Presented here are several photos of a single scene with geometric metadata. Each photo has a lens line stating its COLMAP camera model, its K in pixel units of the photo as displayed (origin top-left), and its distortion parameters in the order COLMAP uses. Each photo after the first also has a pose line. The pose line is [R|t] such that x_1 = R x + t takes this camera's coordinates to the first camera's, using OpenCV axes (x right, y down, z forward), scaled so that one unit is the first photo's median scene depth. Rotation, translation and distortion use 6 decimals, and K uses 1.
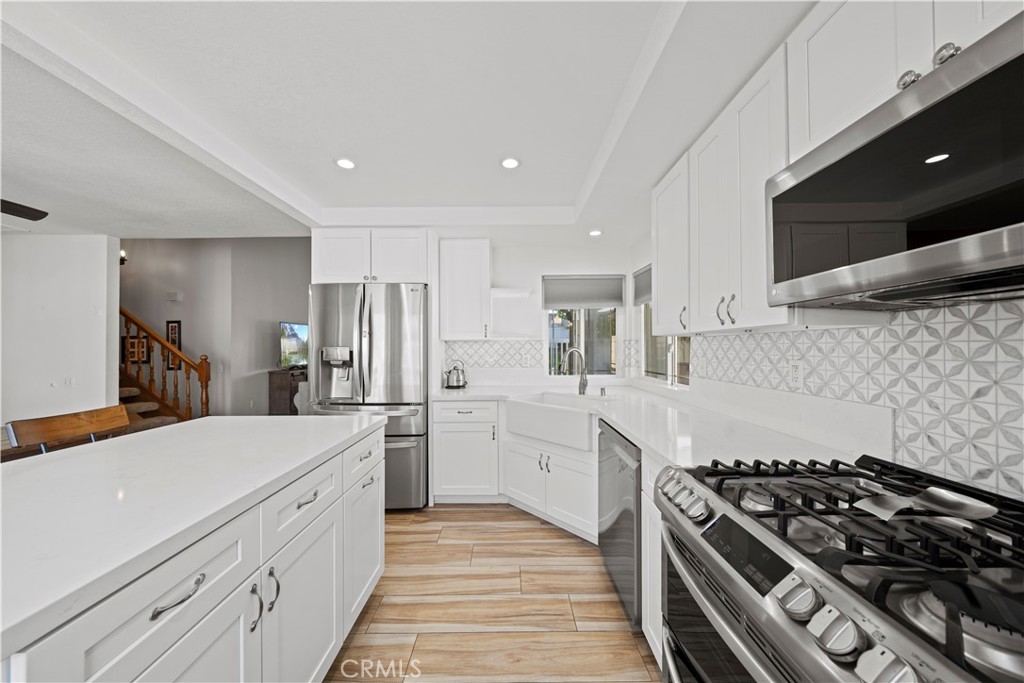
lens RADIAL K [[353.8, 0, 507.7], [0, 353.8, 342.4], [0, 0, 1]] dist [-0.005112, 0.000450]
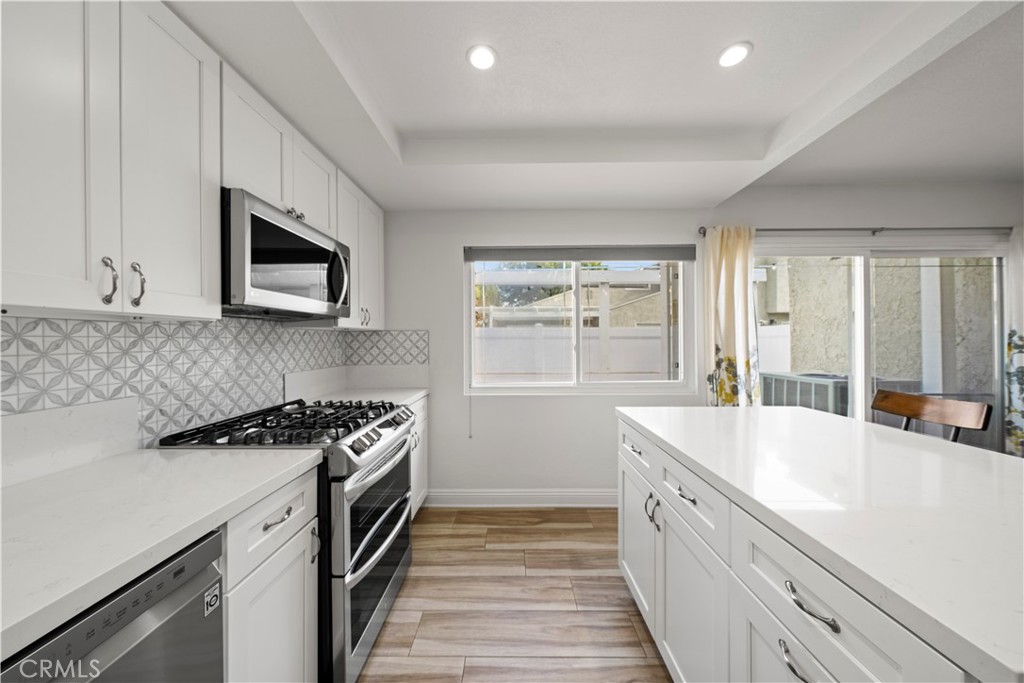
lens RADIAL K [[353.8, 0, 504.5], [0, 353.8, 336.3], [0, 0, 1]] dist [-0.005112, 0.000450]
pose [[-0.999931, 0.010734, 0.004872, -0.035058], [0.010612, 0.999644, -0.024466, 0.015210], [-0.005133, -0.024413, -0.999689, 0.894210]]
